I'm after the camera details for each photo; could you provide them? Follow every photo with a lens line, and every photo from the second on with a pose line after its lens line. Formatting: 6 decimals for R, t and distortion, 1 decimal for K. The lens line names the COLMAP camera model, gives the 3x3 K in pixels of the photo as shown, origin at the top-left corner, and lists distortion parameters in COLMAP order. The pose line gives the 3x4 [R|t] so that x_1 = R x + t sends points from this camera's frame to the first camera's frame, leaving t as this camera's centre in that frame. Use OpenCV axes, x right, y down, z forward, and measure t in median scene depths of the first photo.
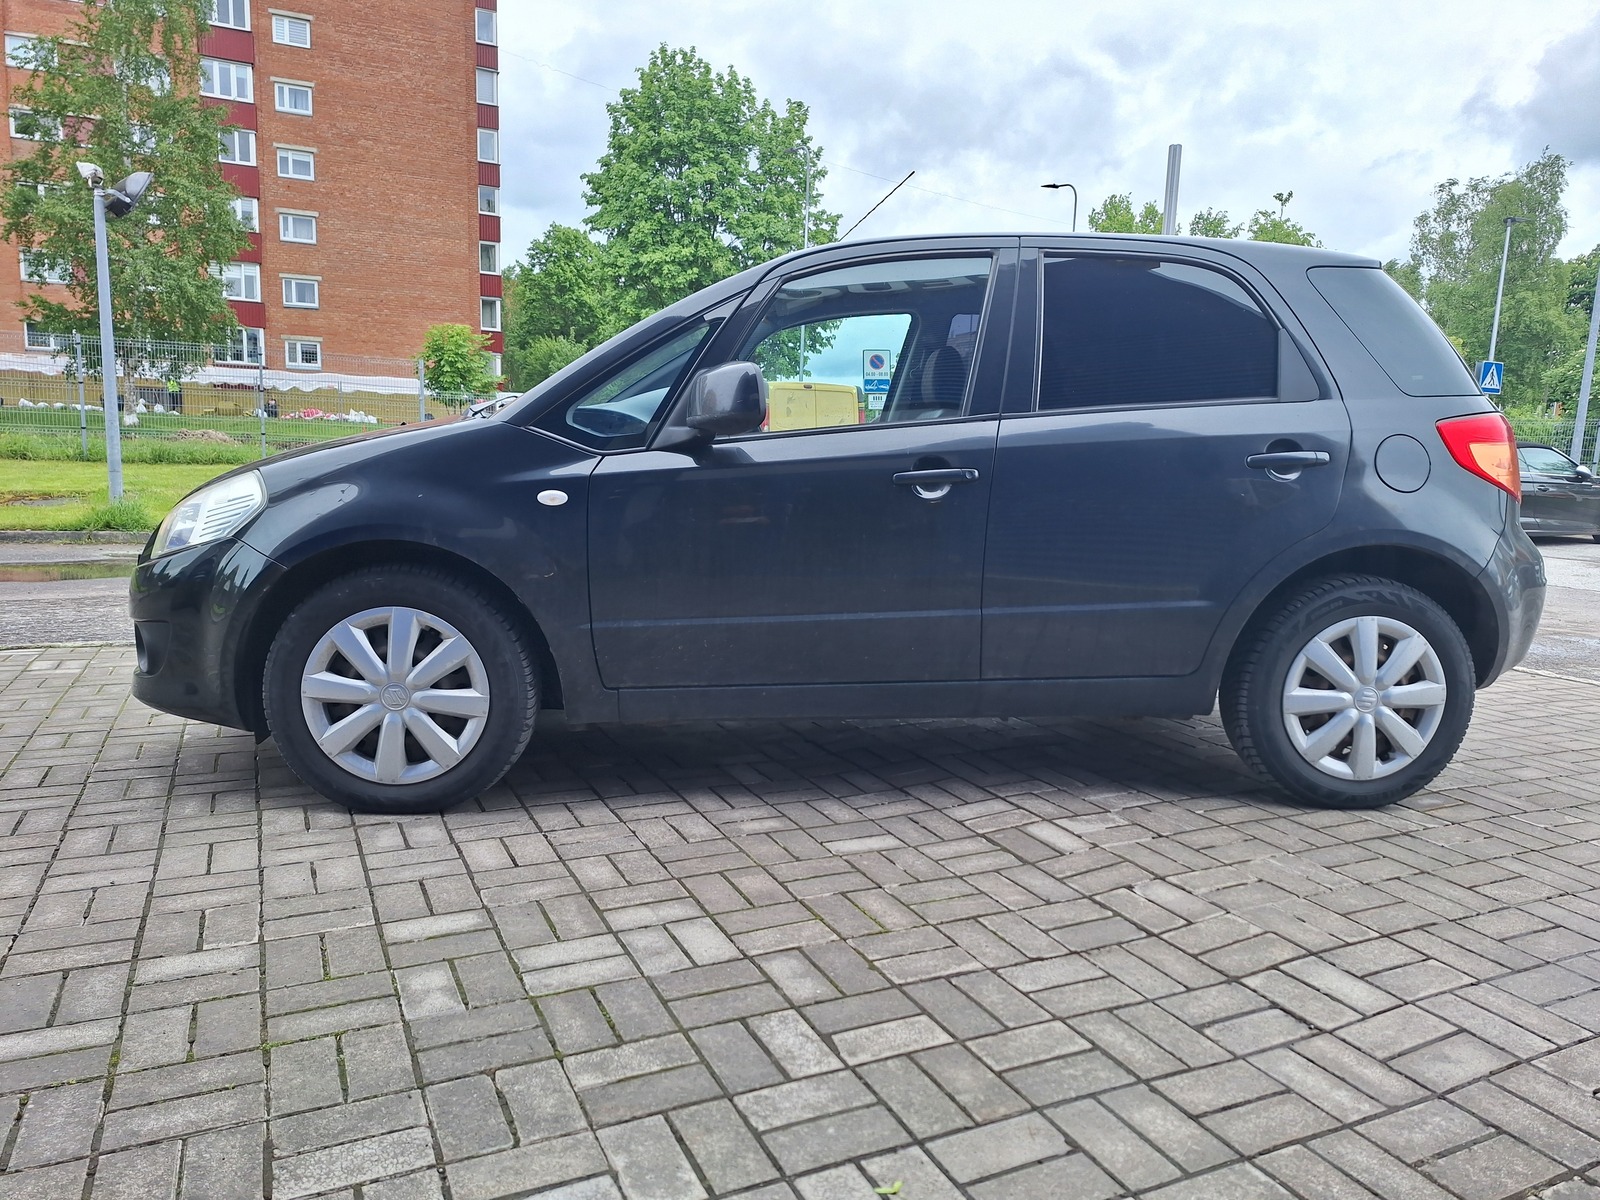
lens RADIAL K [[1115.8, 0, 800.0], [0, 1115.8, 592.8], [0, 0, 1]] dist [0.013548, 0.000555]
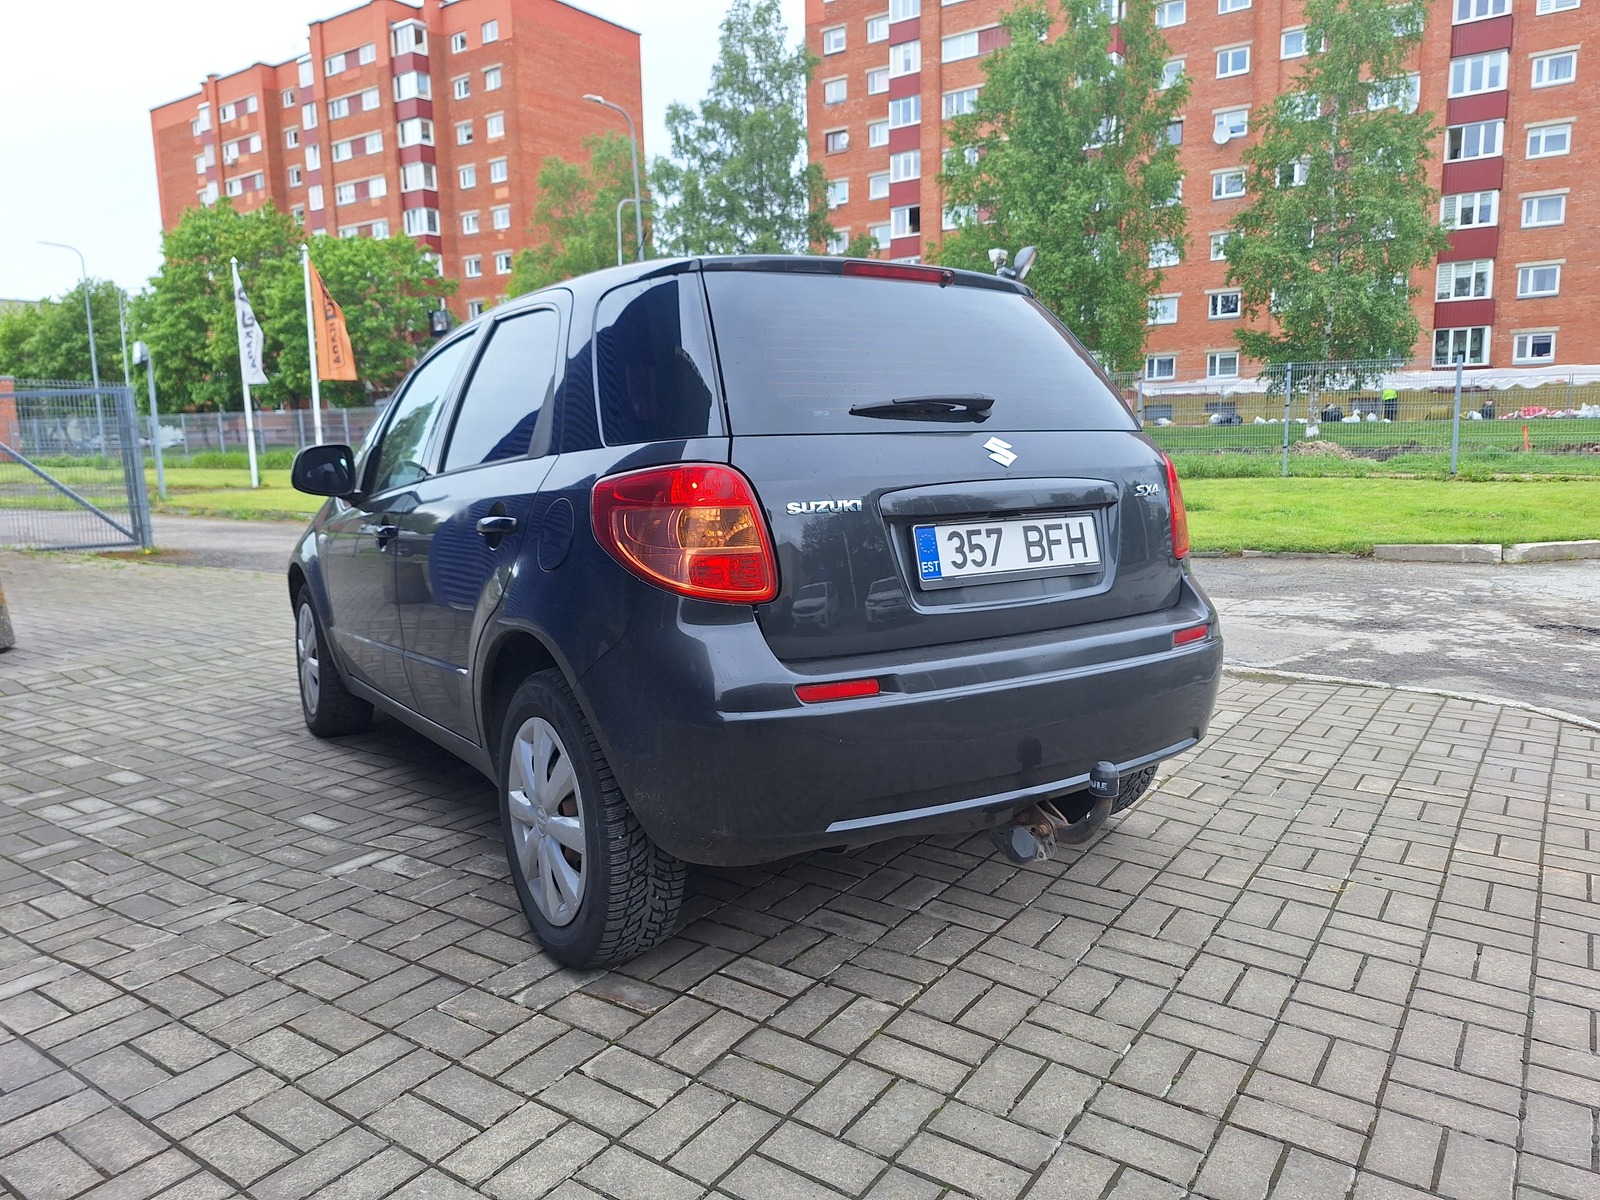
lens RADIAL K [[1121.5, 0, 837.5], [0, 1121.5, 600.8], [0, 0, 1]] dist [-0.000825, -0.004460]
pose [[0.499543, 0.078004, -0.862770, 1.280019], [-0.073128, 0.996180, 0.047725, -0.116387], [0.863197, 0.039252, 0.503339, 0.764757]]
